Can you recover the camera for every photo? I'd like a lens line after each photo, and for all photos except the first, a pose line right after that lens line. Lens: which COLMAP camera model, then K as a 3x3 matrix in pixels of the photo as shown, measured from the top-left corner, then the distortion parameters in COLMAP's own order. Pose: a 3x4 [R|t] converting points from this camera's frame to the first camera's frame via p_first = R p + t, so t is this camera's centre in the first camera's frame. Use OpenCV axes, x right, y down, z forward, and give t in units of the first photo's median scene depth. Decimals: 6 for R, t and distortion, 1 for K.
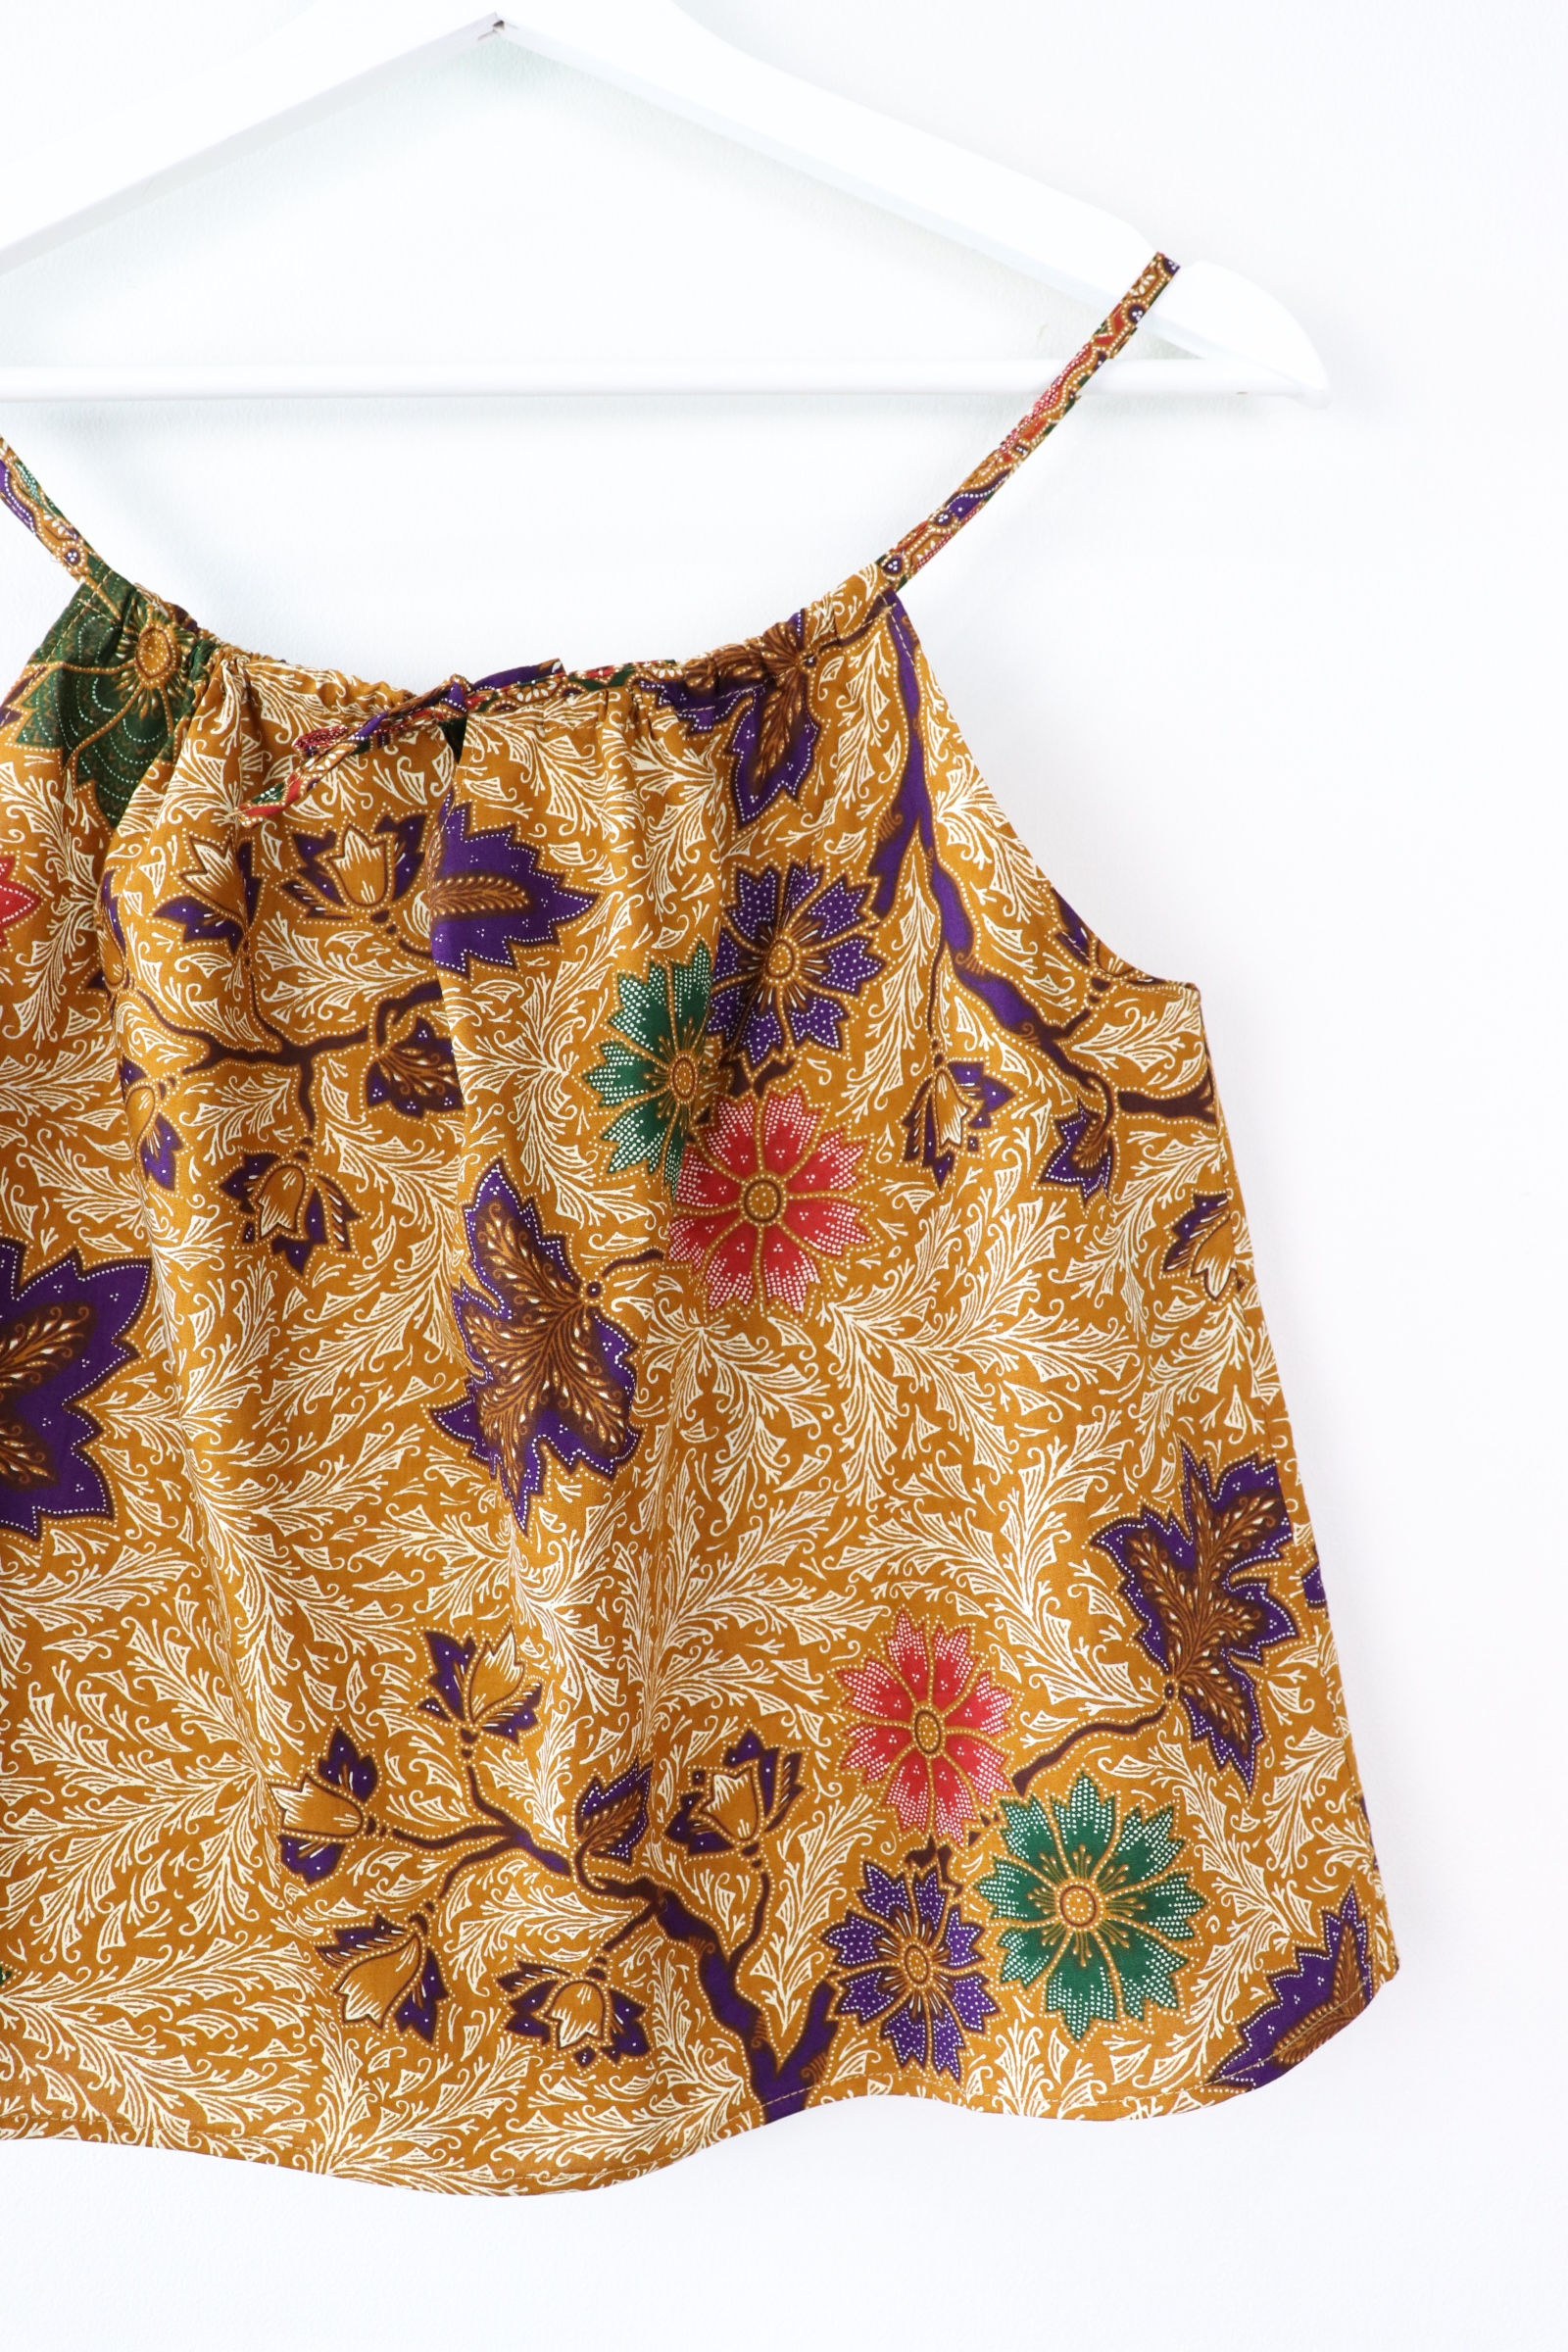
lens RADIAL K [[2104.7, 0, 746.0], [0, 2104.7, 1177.3], [0, 0, 1]] dist [-0.175487, 0.189320]
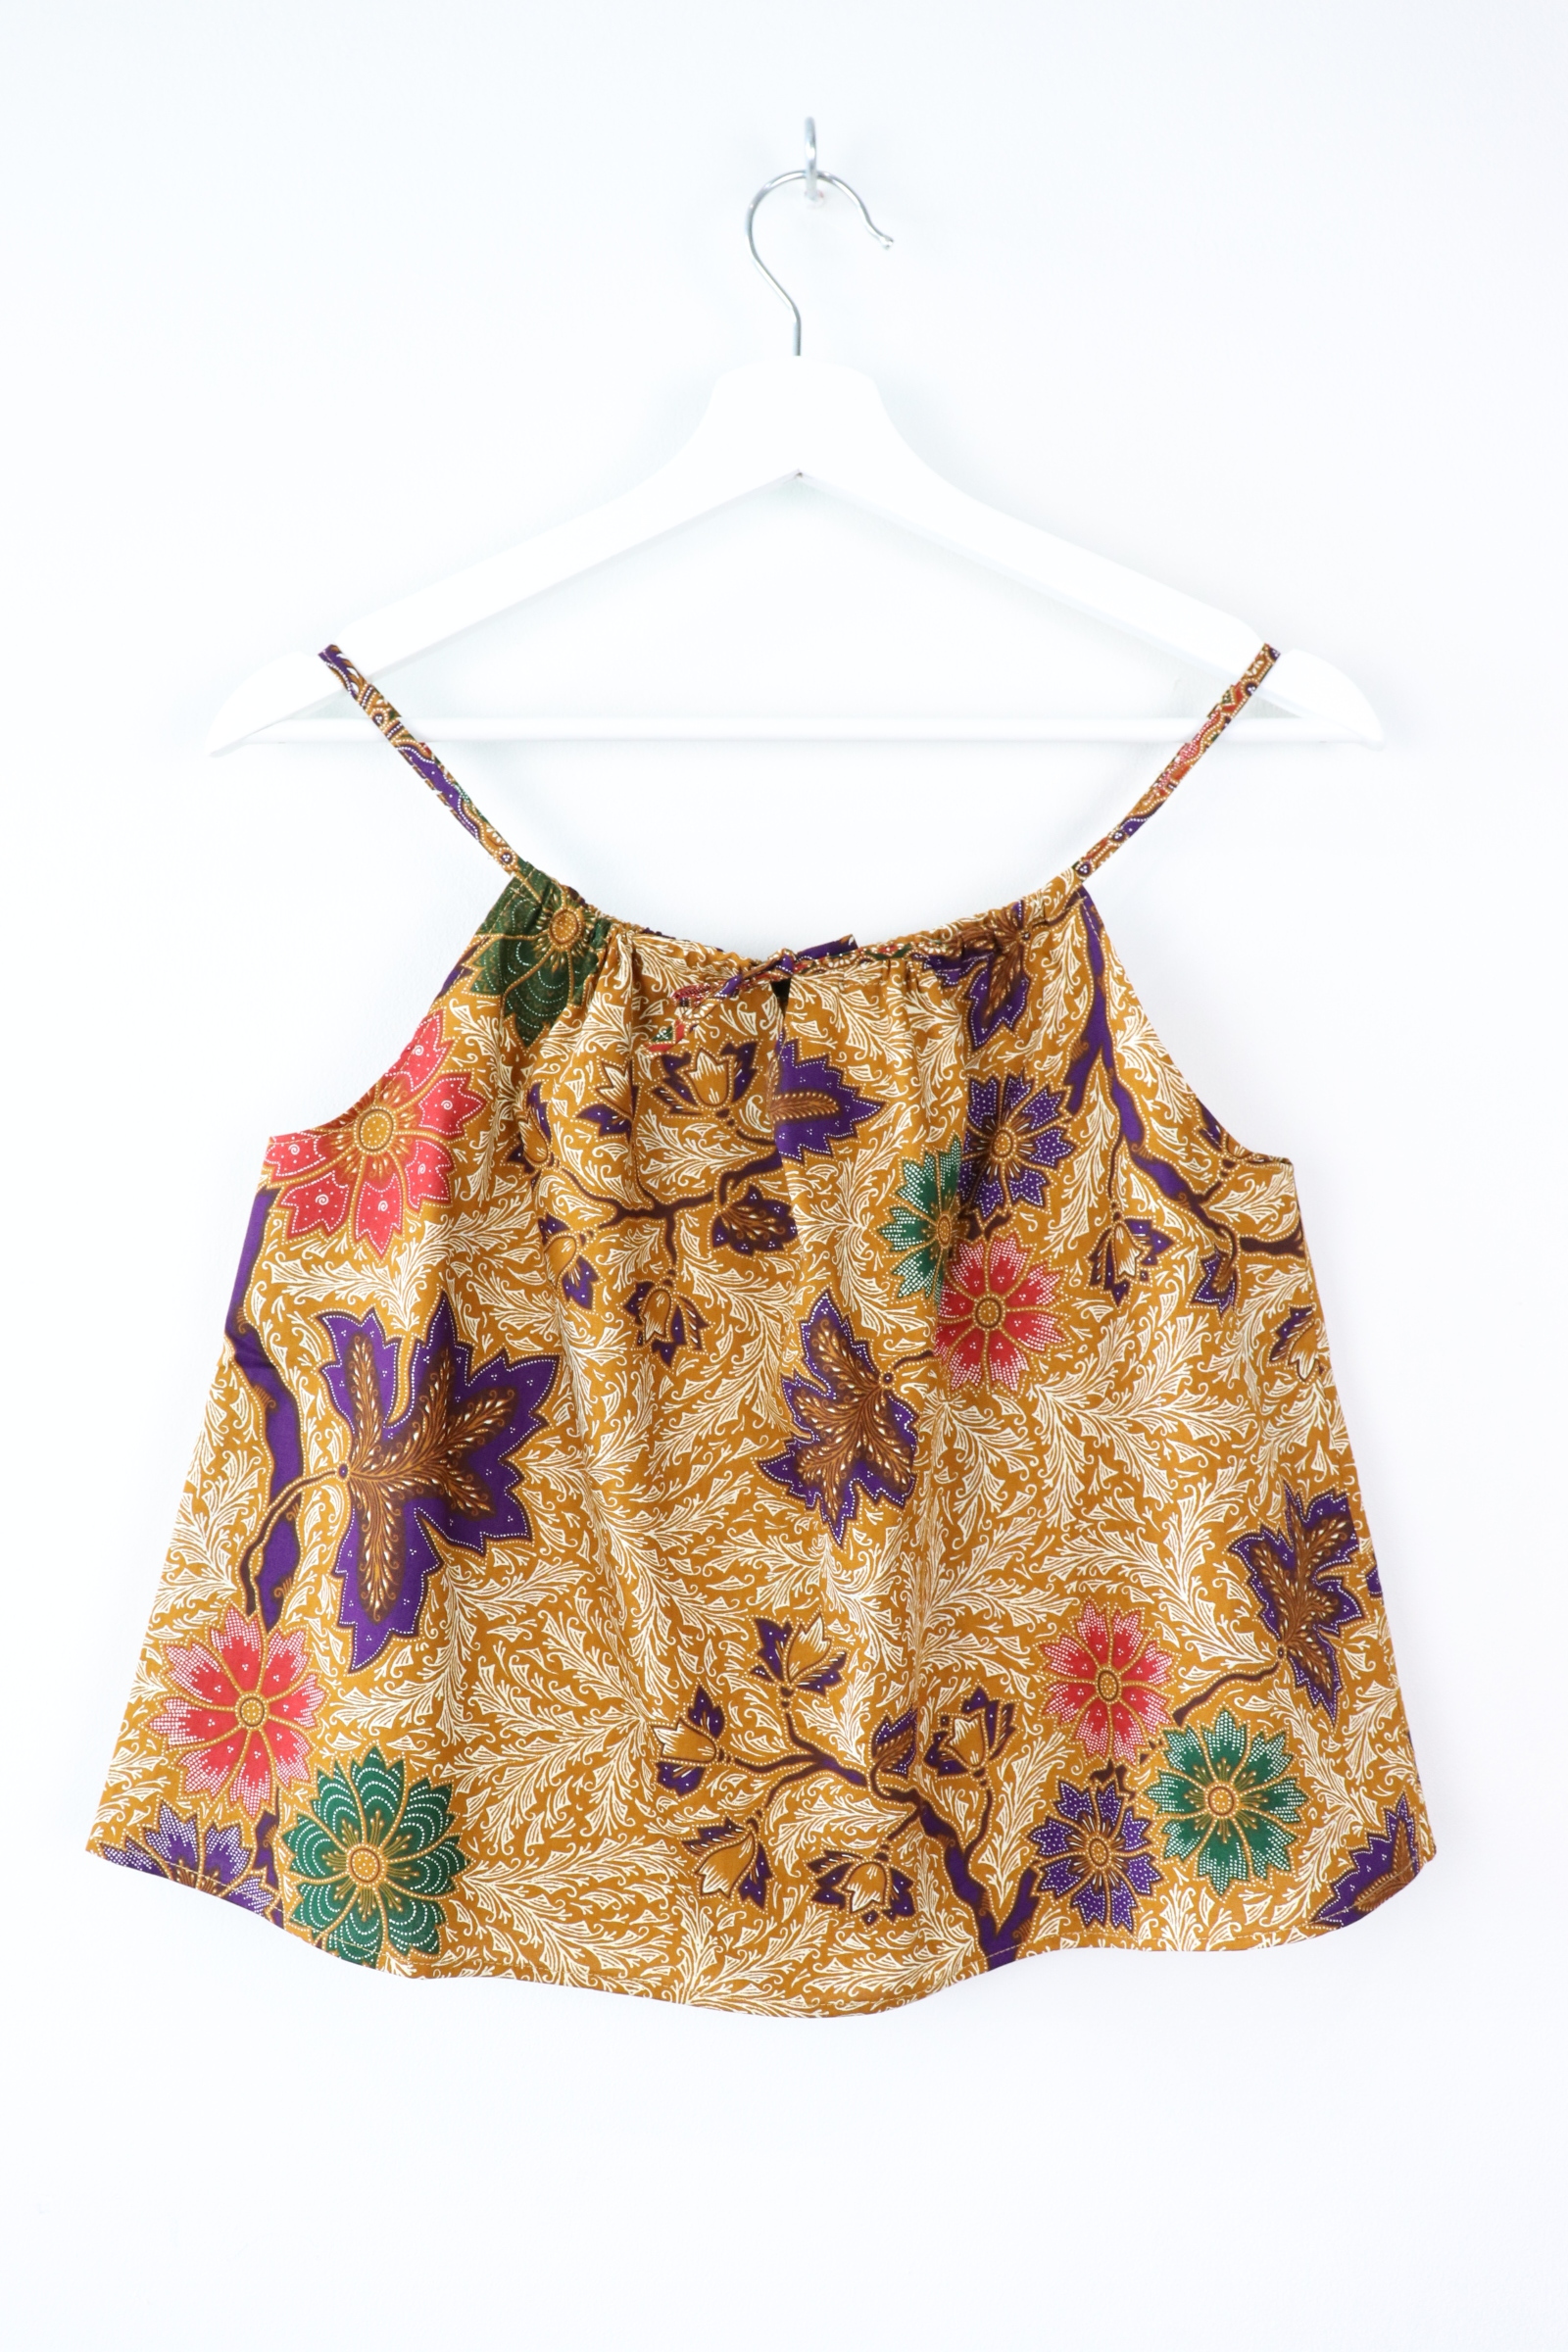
lens RADIAL K [[2104.7, 0, 746.0], [0, 2104.7, 1177.3], [0, 0, 1]] dist [-0.175487, 0.189320]
pose [[0.999955, 0.000135, 0.009511, -0.177390], [0.000077, 0.999753, -0.022227, -0.051060], [-0.009512, 0.022226, 0.999708, -0.436055]]
